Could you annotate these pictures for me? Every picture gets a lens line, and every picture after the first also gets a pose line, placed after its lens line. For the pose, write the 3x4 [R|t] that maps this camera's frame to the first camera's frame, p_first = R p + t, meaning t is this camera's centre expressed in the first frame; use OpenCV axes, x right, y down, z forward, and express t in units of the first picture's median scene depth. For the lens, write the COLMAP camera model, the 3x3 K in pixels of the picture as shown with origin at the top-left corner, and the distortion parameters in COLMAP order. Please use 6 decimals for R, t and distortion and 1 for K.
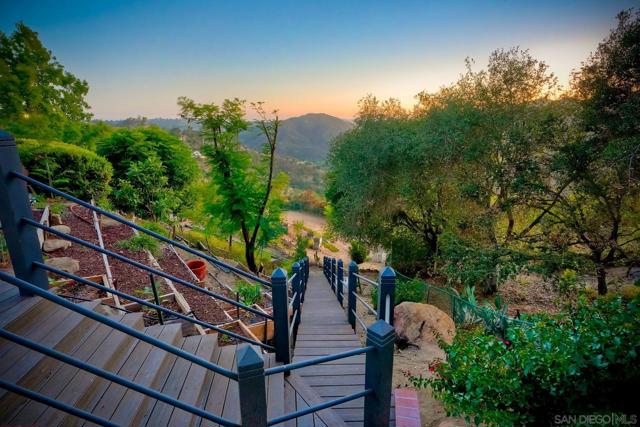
lens RADIAL K [[338.5, 0, 319.9], [0, 338.5, 214.1], [0, 0, 1]] dist [-0.004879, -0.000236]
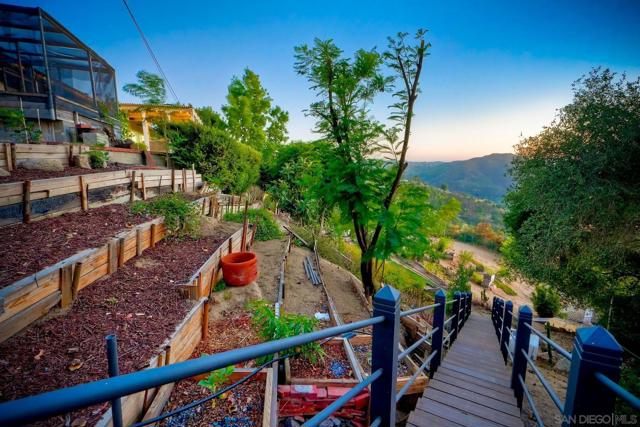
lens RADIAL K [[293.6, 0, 319.3], [0, 293.6, 214.6], [0, 0, 1]] dist [-0.010228, 0.001583]
pose [[0.847928, 0.086616, -0.522988, 0.005861], [-0.134126, 0.989515, -0.053578, 0.025189], [0.512863, 0.115576, 0.850655, 0.179046]]
